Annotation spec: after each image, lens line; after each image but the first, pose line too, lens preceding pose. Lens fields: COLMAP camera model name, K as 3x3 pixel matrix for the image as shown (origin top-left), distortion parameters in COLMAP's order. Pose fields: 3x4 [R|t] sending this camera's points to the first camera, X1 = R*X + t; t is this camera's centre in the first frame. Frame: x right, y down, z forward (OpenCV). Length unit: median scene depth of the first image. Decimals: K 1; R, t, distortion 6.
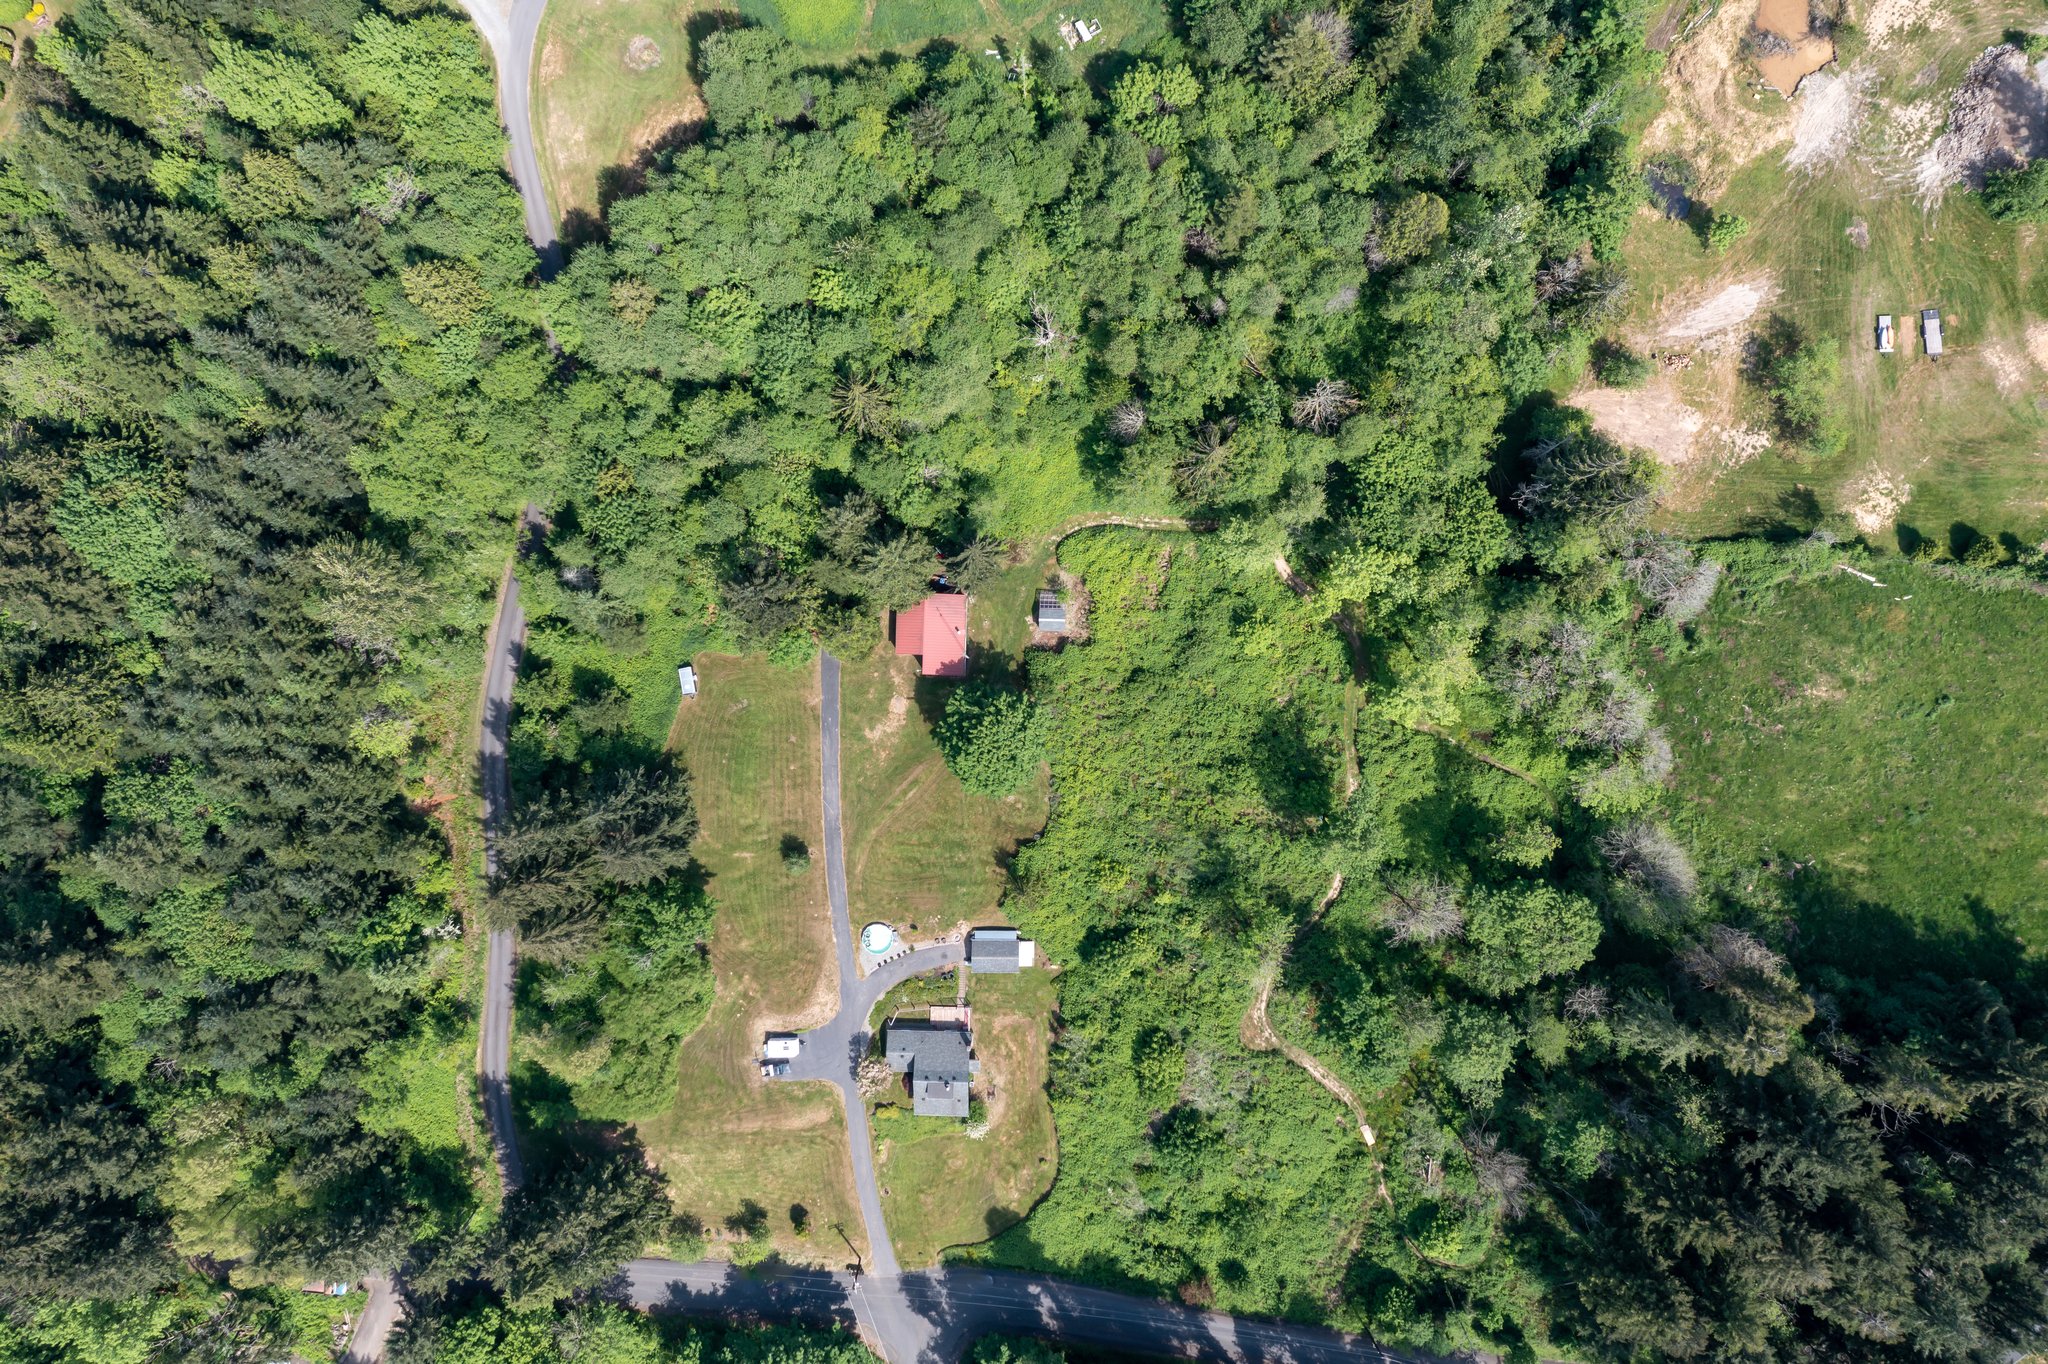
lens RADIAL K [[1618.6, 0, 1024.0], [0, 1618.6, 682.0], [0, 0, 1]] dist [-0.013920, 0.012438]
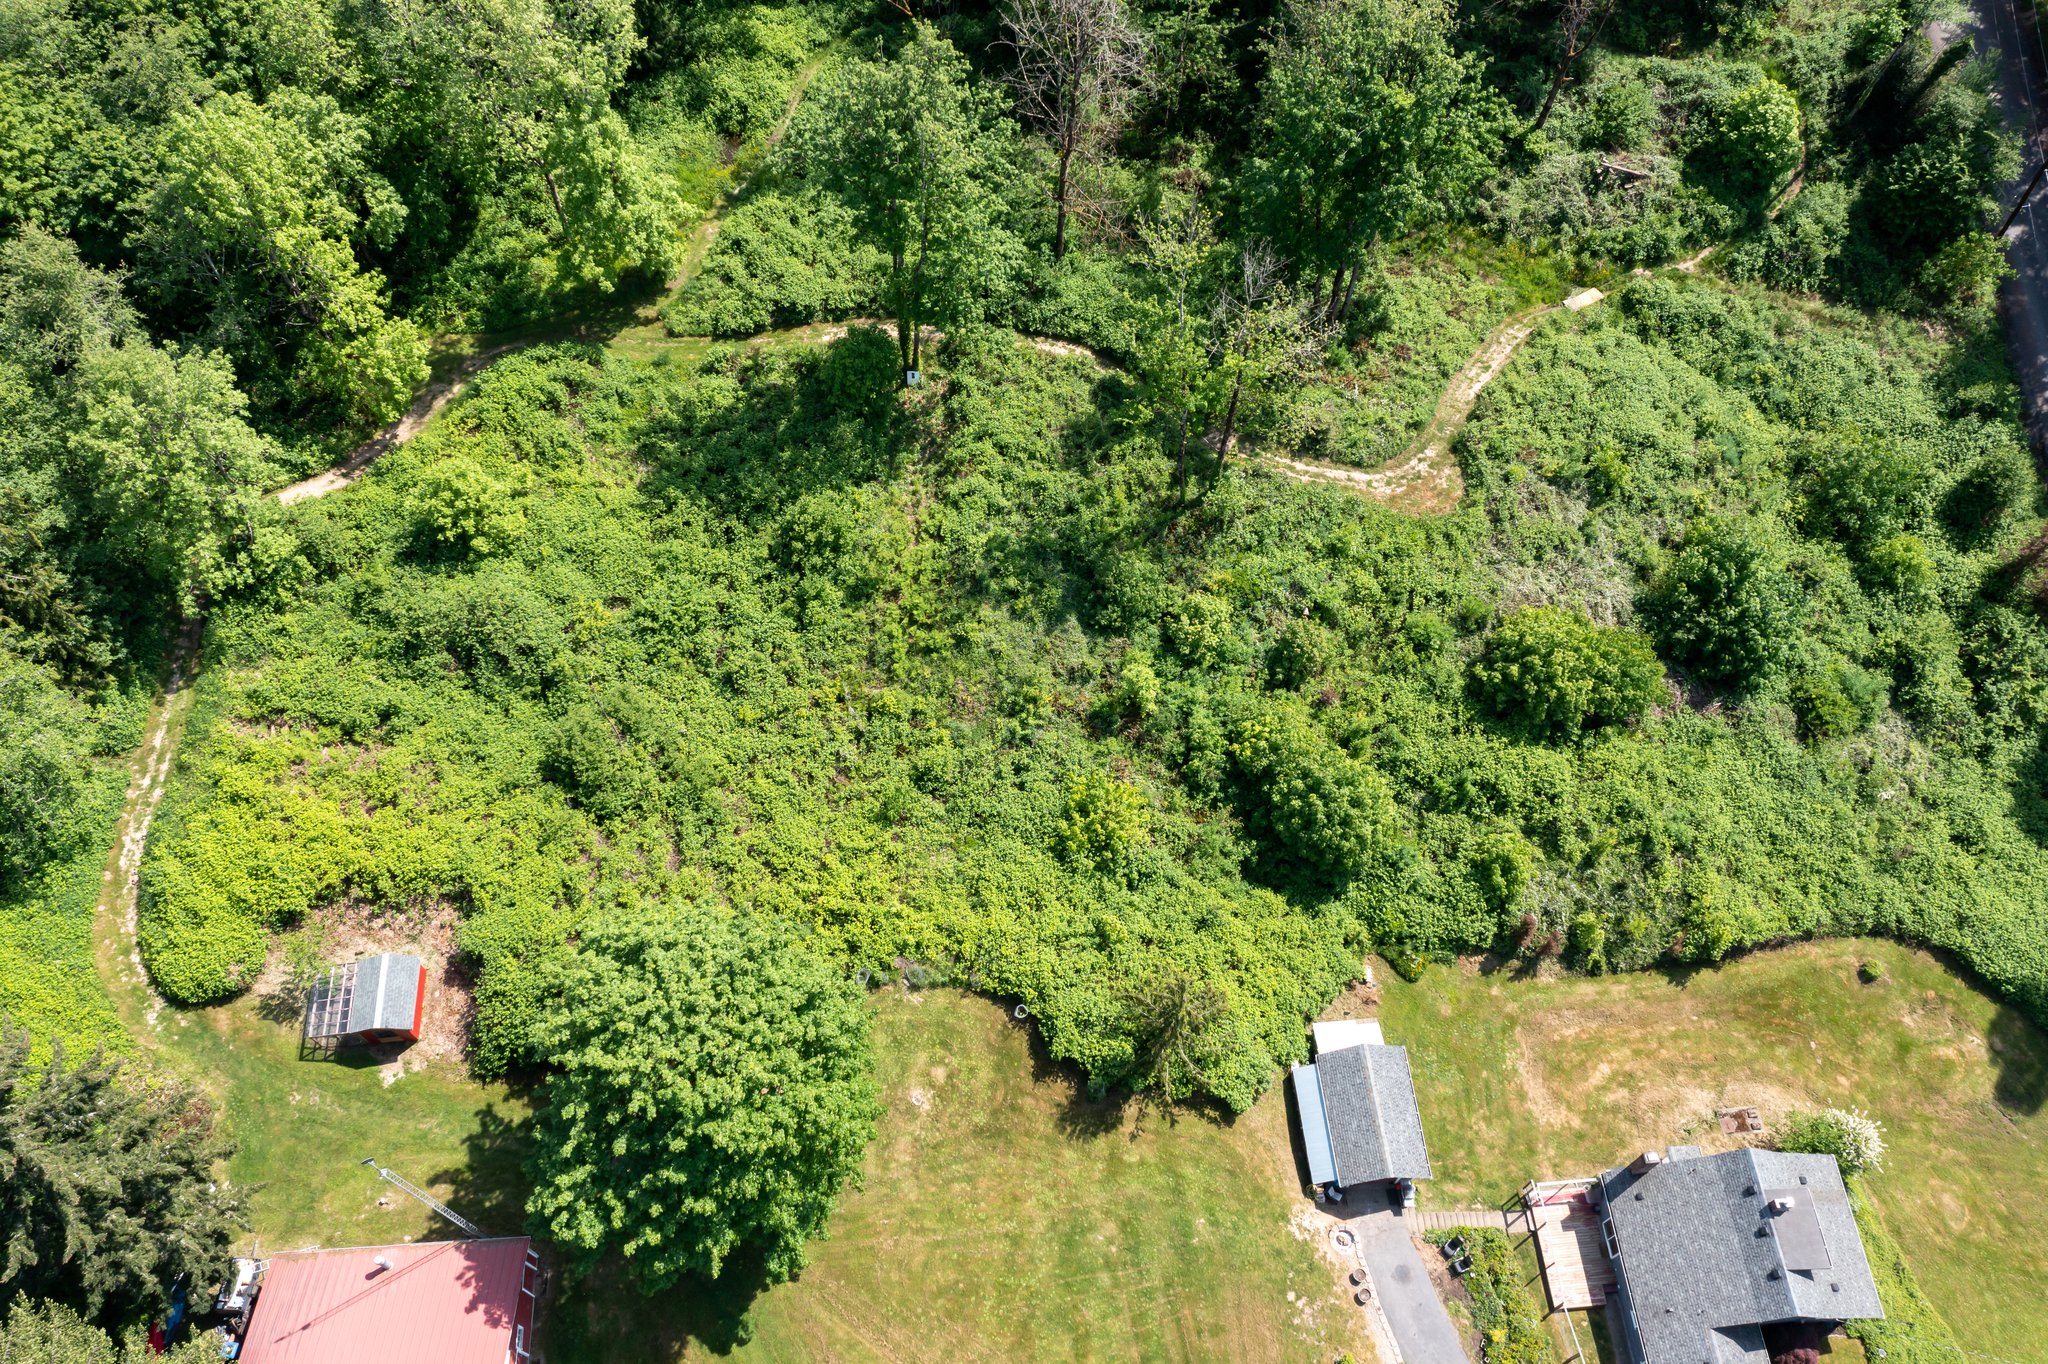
lens RADIAL K [[1618.6, 0, 1024.0], [0, 1618.6, 682.0], [0, 0, 1]] dist [-0.013920, 0.012438]
pose [[-0.092022, -0.849096, 0.520161, -0.115442], [0.995757, -0.078767, 0.047583, 0.084877], [0.000569, 0.522333, 0.852741, 0.654726]]
